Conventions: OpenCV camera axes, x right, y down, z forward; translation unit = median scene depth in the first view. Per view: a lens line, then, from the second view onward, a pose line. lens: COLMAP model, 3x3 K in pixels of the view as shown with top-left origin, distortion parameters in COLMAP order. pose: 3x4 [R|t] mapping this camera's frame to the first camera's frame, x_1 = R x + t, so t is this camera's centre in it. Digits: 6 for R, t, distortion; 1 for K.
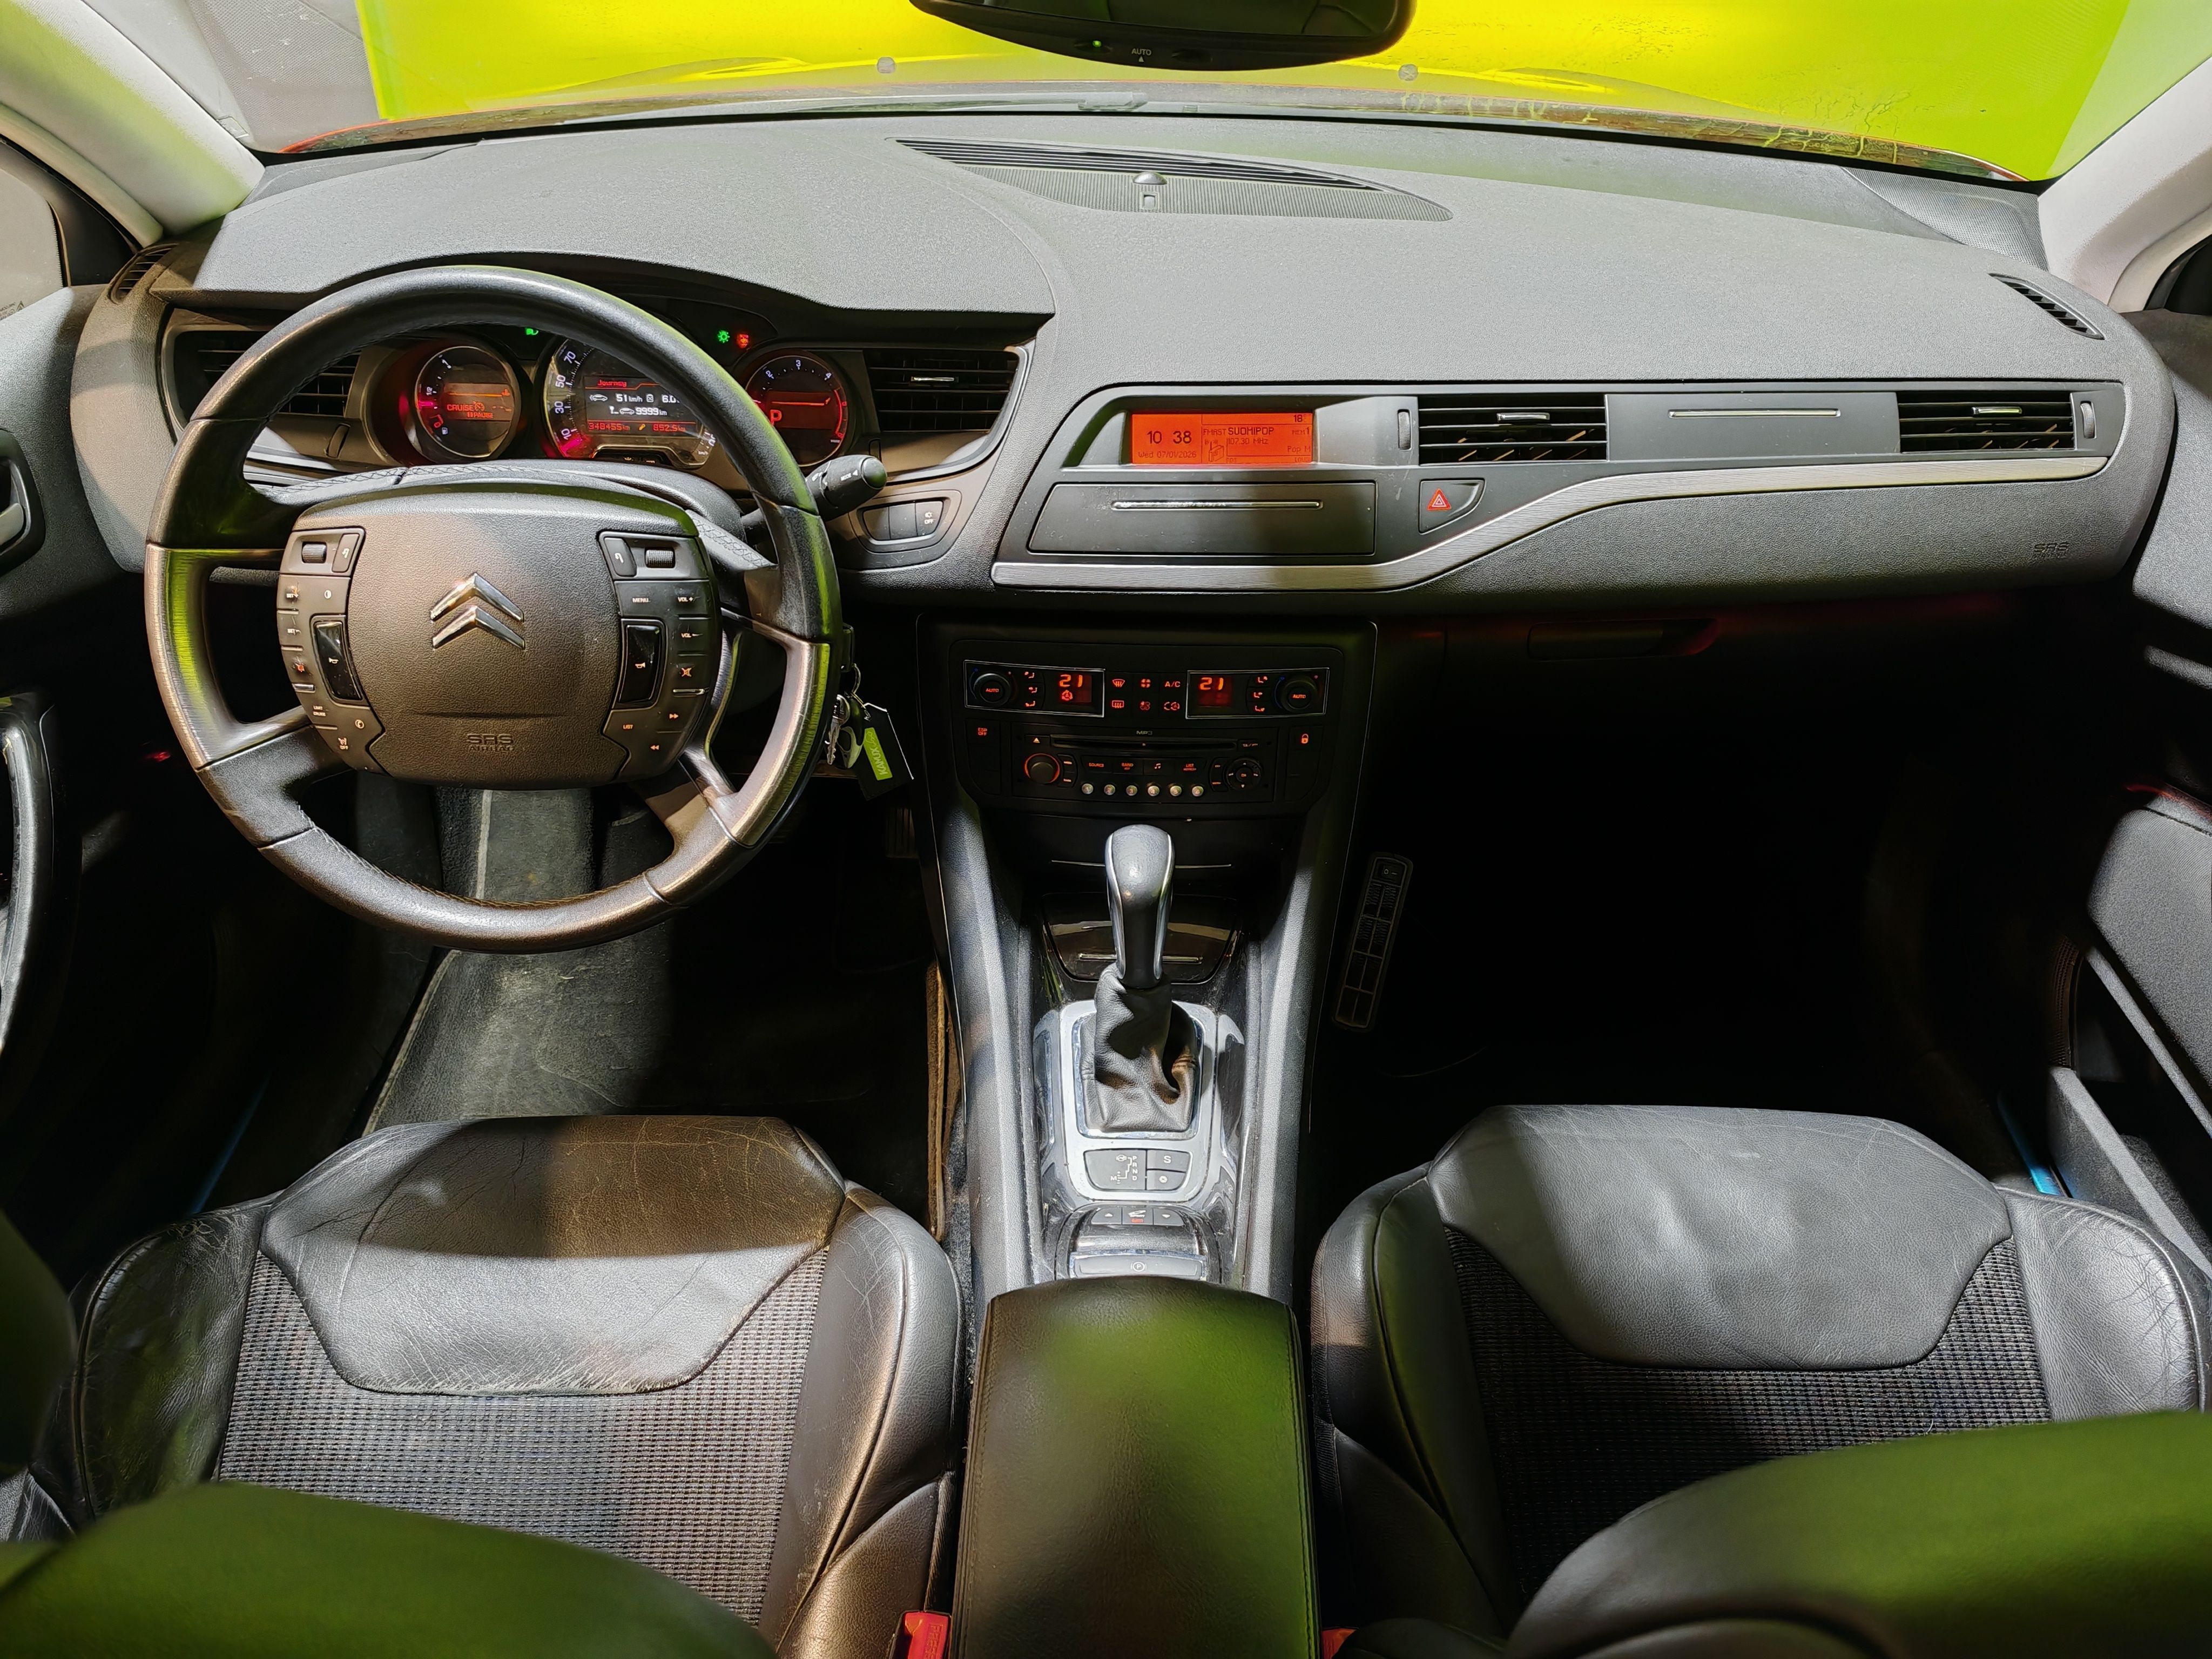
lens RADIAL K [[1746.9, 0, 1106.0], [0, 1746.9, 829.5], [0, 0, 1]] dist [0.189245, -0.358574]
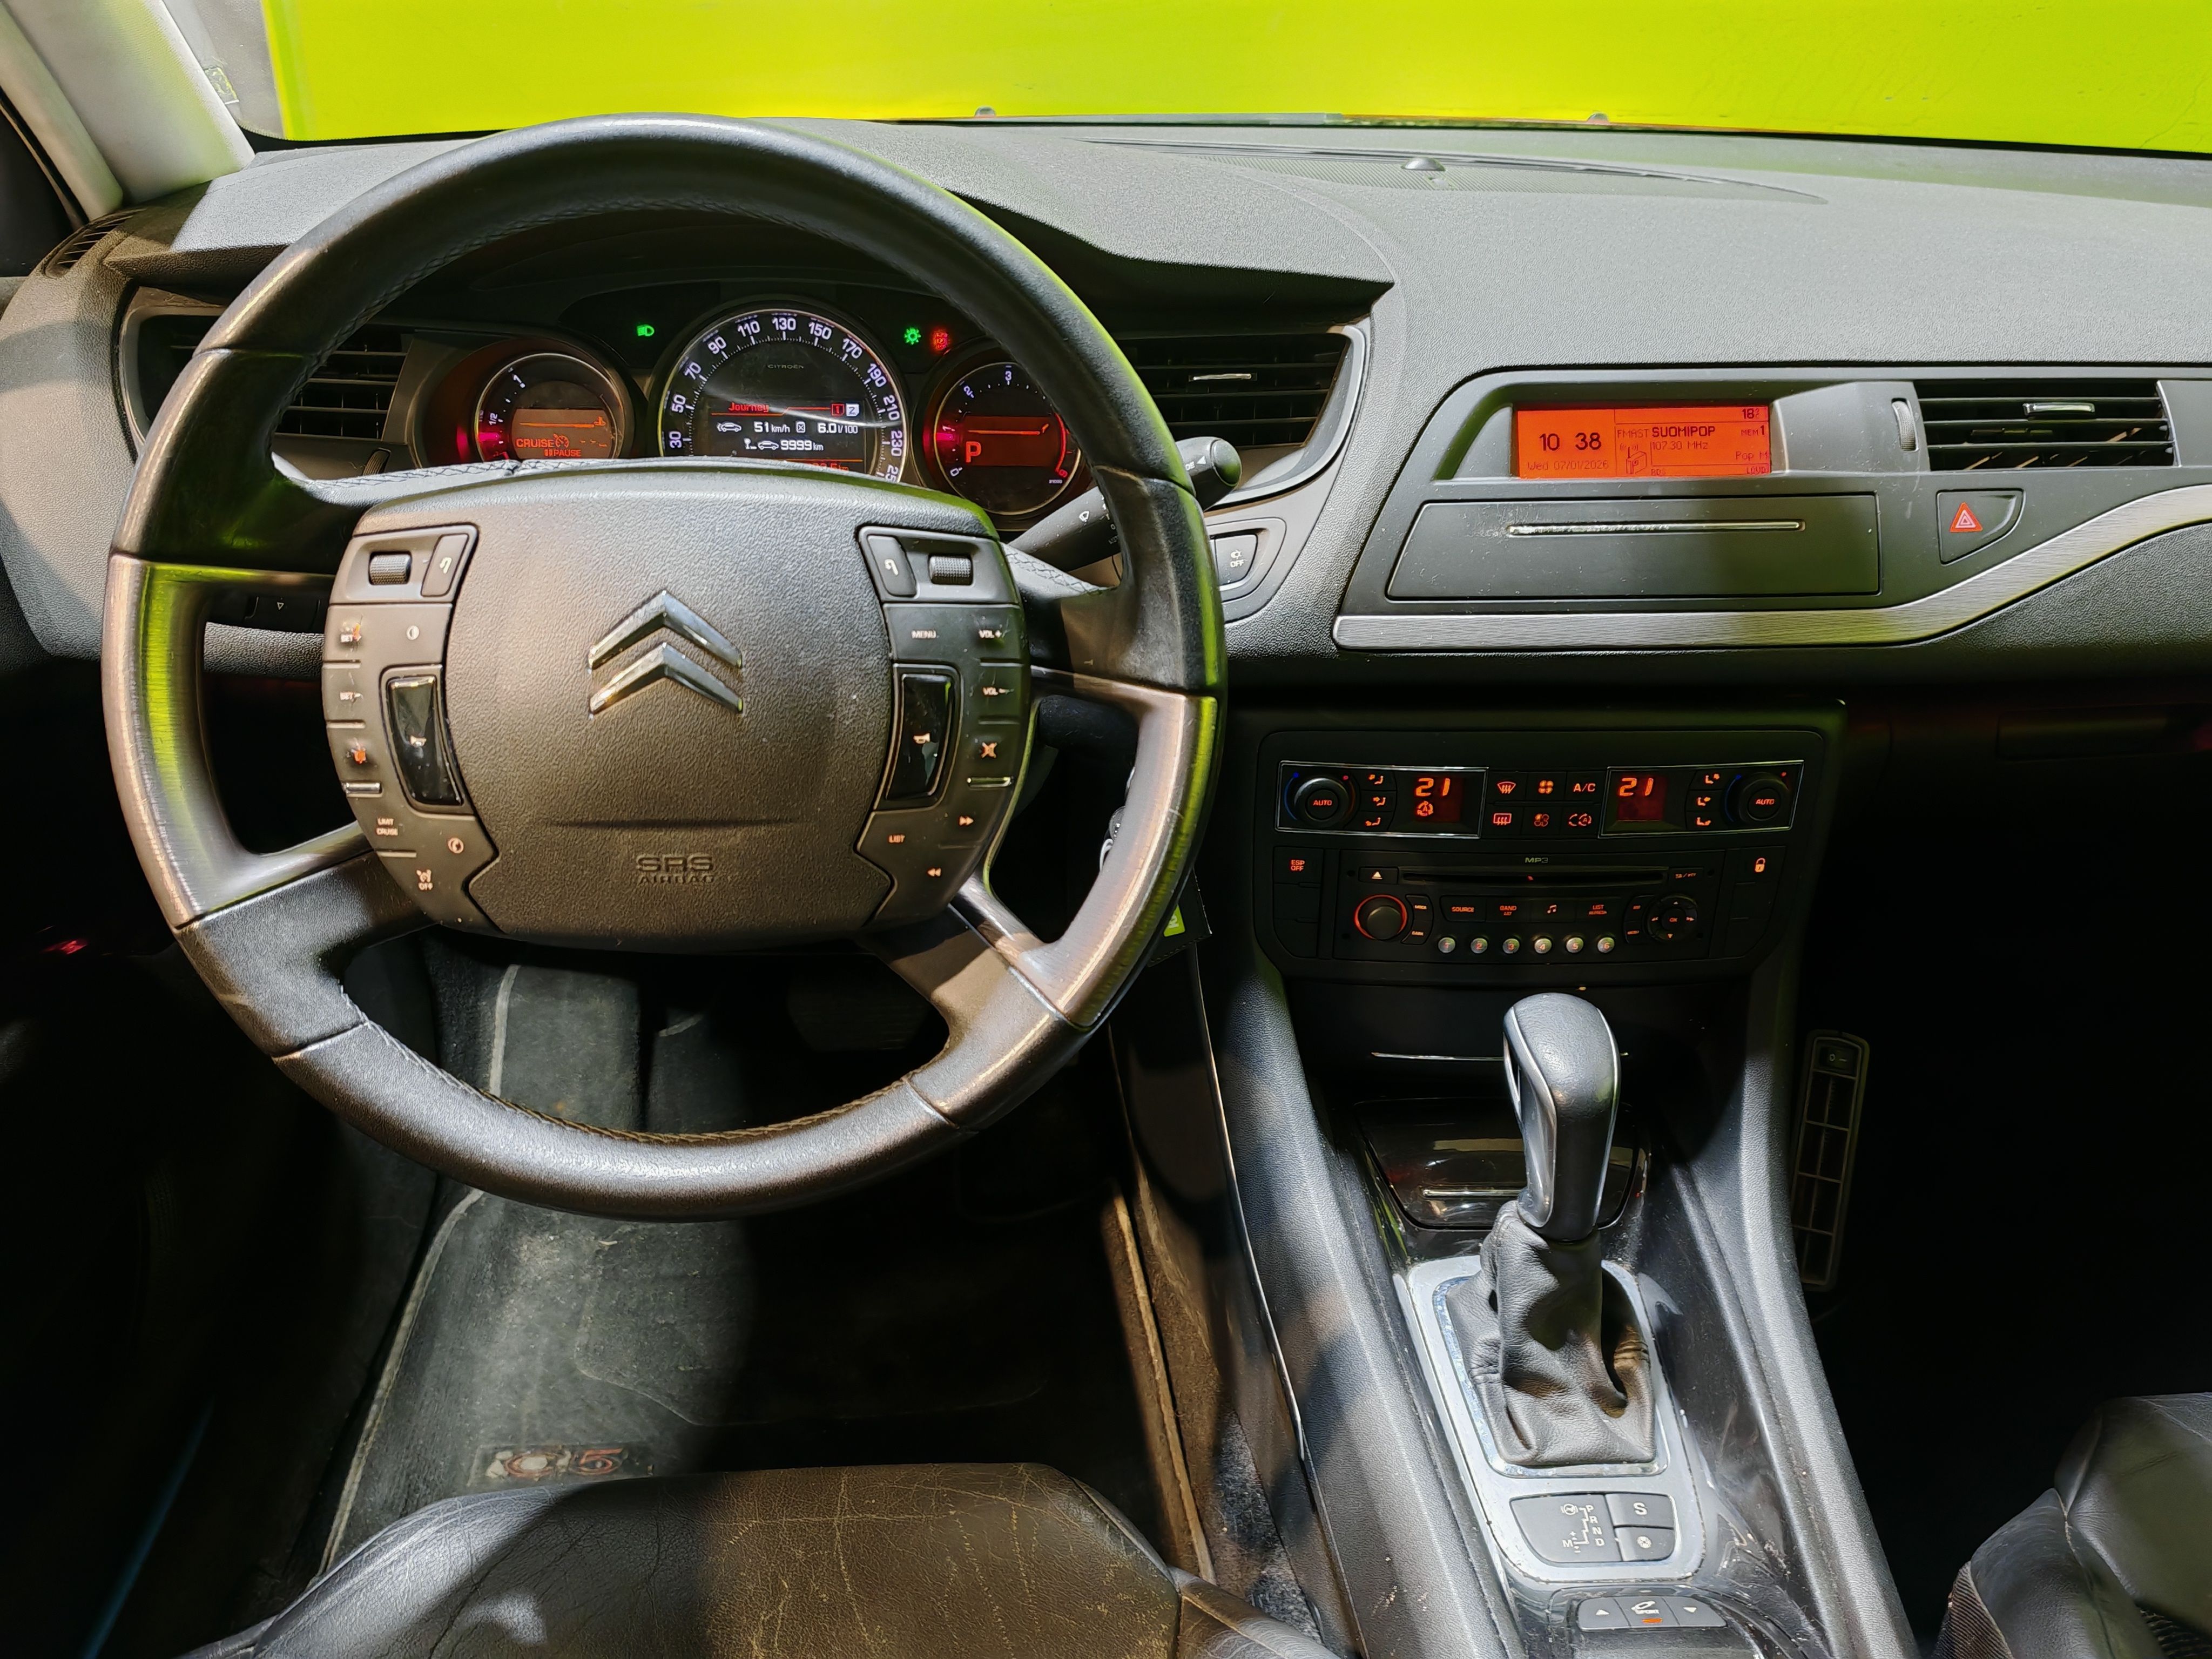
lens RADIAL K [[1746.9, 0, 1106.0], [0, 1746.9, 829.5], [0, 0, 1]] dist [0.189245, -0.358574]
pose [[0.997749, -0.021872, 0.063394, -0.199297], [0.029570, 0.991946, -0.123165, 0.014188], [-0.060189, 0.124763, 0.990359, 0.325906]]
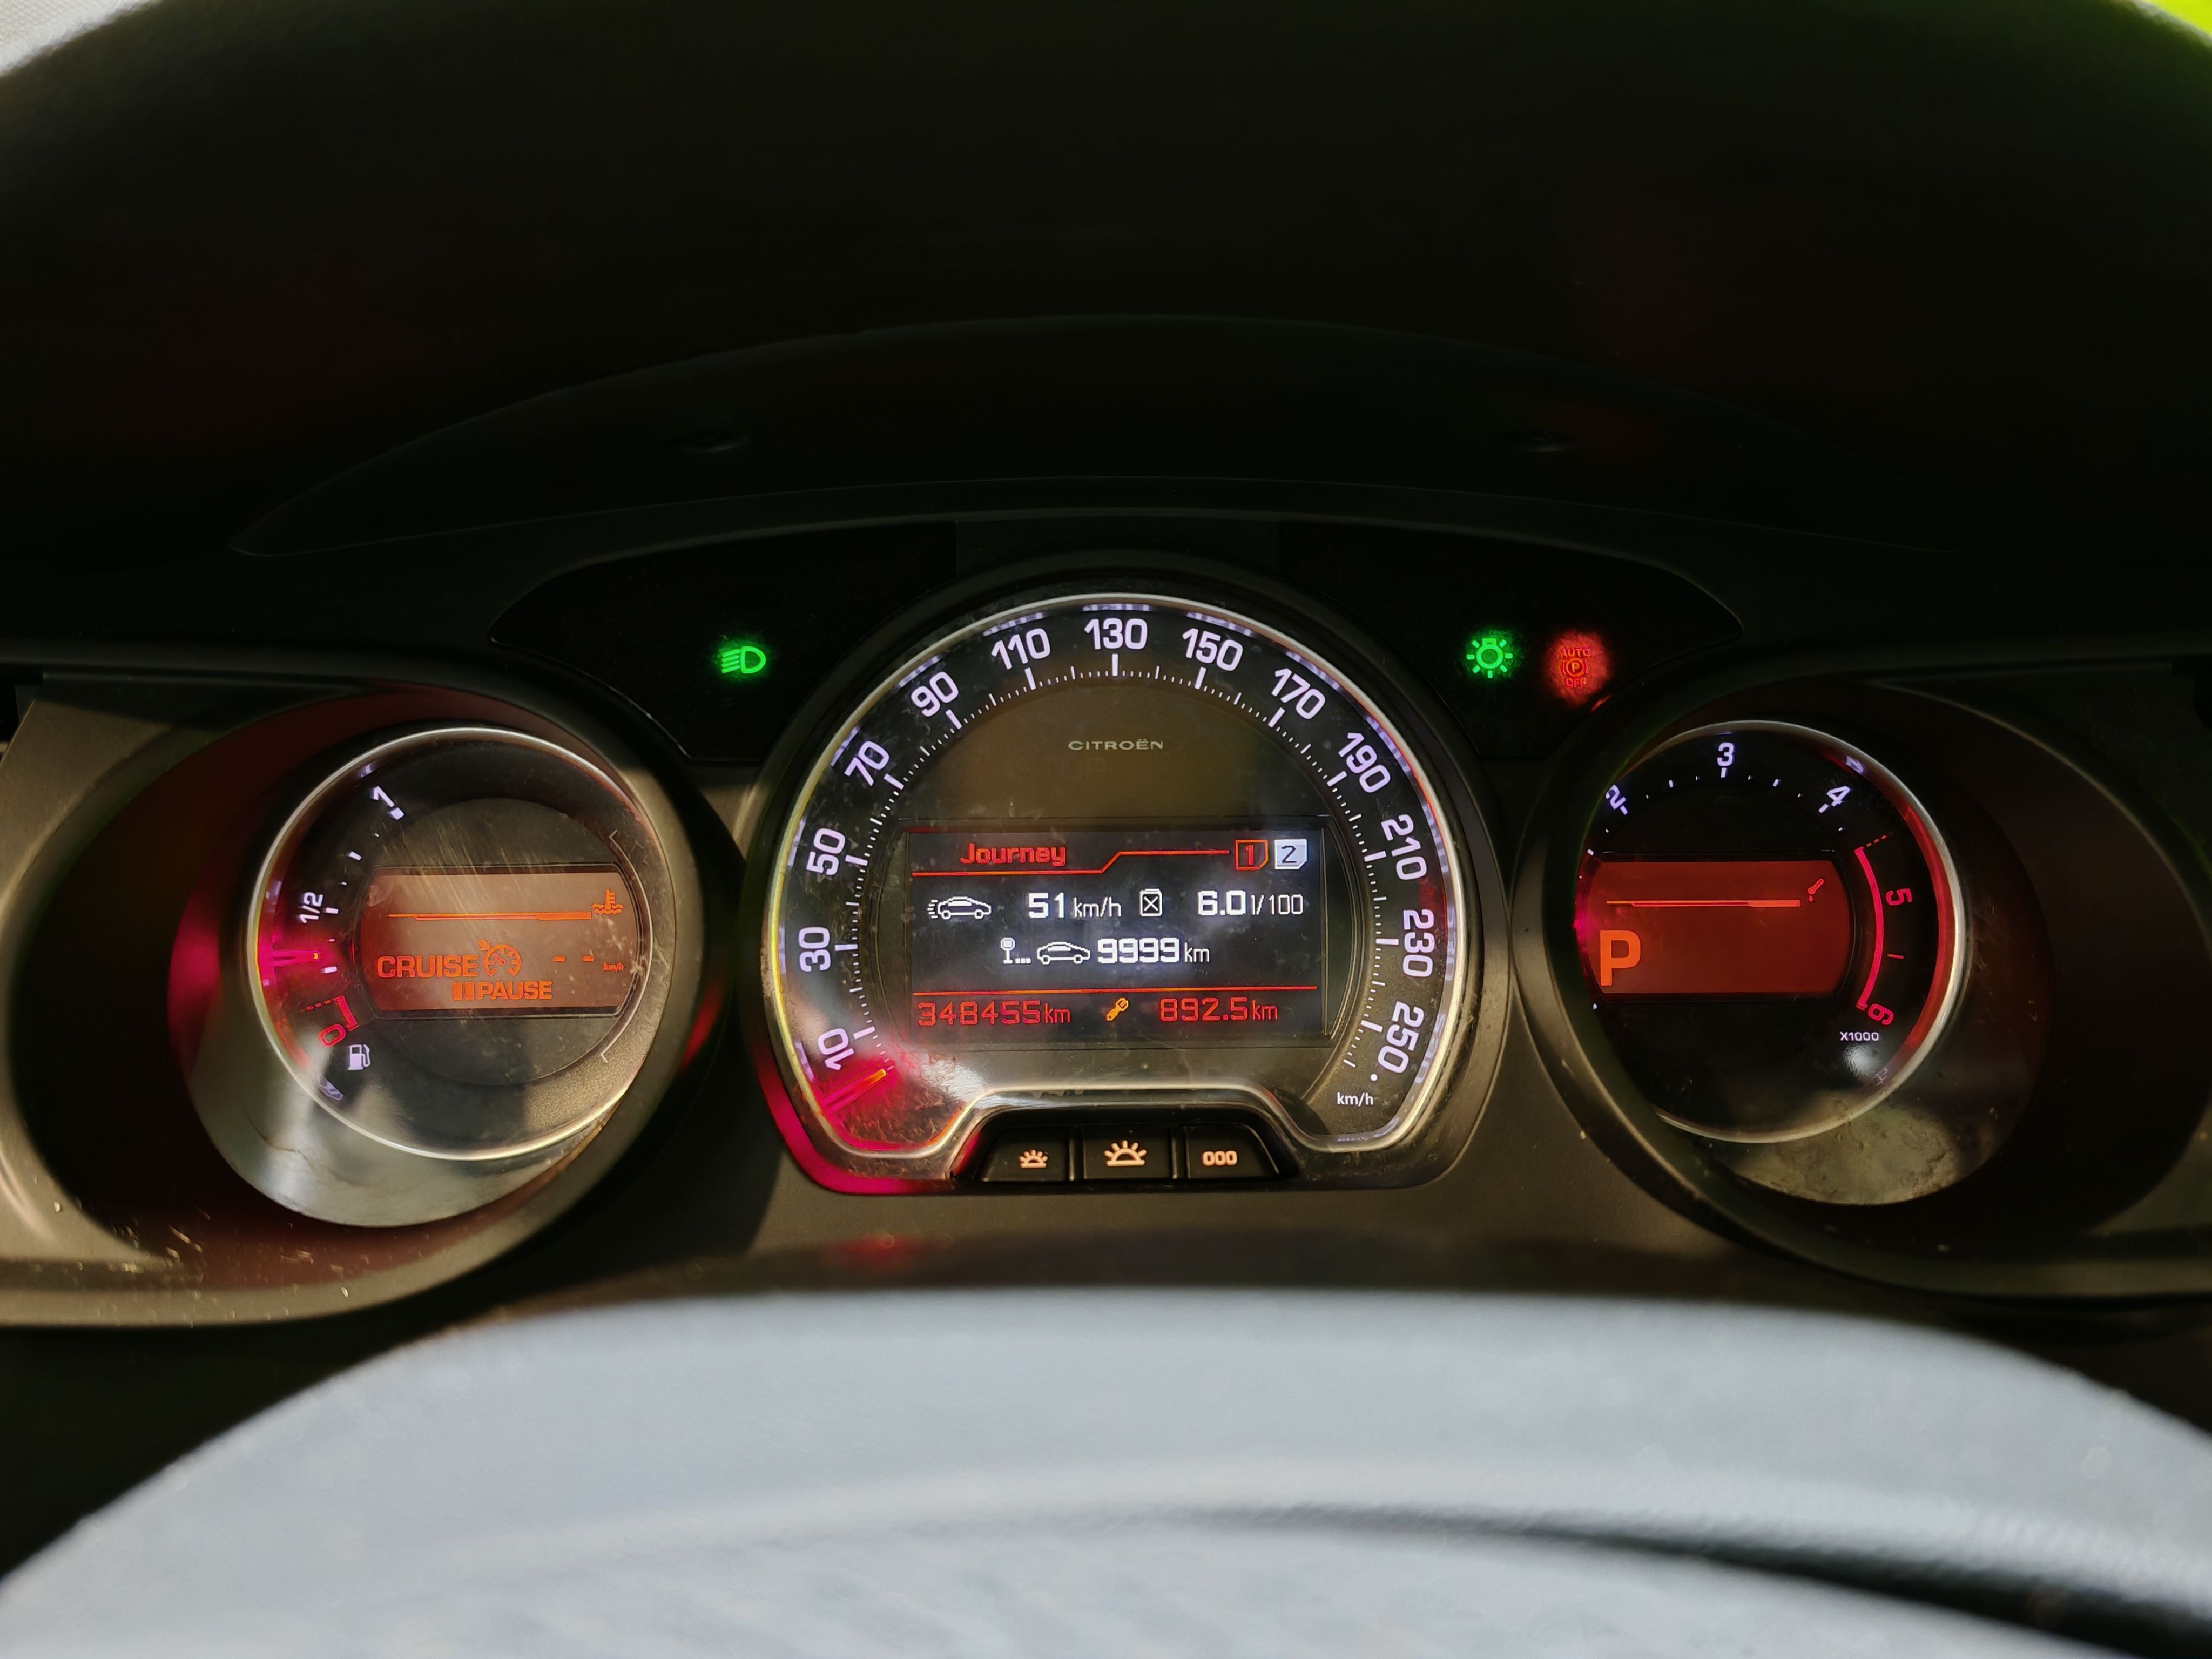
lens RADIAL K [[1746.9, 0, 1106.0], [0, 1746.9, 829.5], [0, 0, 1]] dist [0.189245, -0.358574]
pose [[0.999189, -0.022129, 0.033649, -0.298065], [0.031005, 0.955901, -0.292048, -0.193829], [-0.025703, 0.292854, 0.955812, 0.818663]]
